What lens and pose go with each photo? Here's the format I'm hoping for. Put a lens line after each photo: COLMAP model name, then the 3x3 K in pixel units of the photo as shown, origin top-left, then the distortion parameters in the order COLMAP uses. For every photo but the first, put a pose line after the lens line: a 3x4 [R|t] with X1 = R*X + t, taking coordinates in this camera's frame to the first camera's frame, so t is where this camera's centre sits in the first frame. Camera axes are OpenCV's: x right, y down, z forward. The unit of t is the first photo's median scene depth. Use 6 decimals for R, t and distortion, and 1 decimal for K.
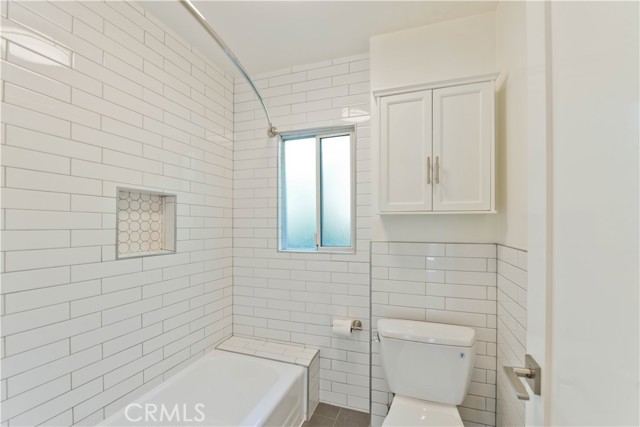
lens RADIAL K [[253.5, 0, 328.7], [0, 253.5, 222.8], [0, 0, 1]] dist [-0.011023, -0.001047]
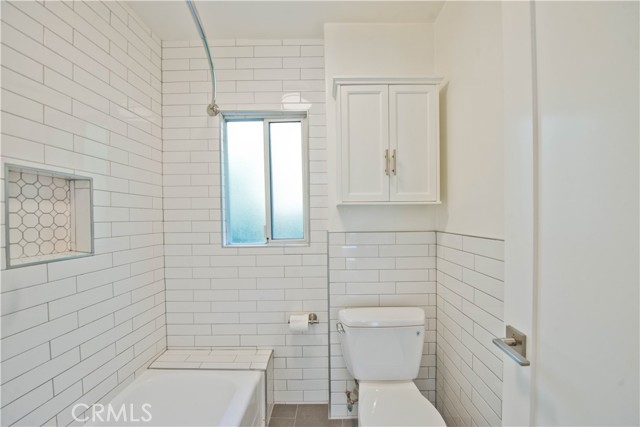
lens RADIAL K [[253.5, 0, 320.7], [0, 253.5, 219.4], [0, 0, 1]] dist [-0.011023, -0.001047]
pose [[0.956199, -0.014806, 0.292344, -0.151761], [0.009786, 0.999779, 0.018628, 0.004342], [-0.292555, -0.014951, 0.956132, 0.067318]]
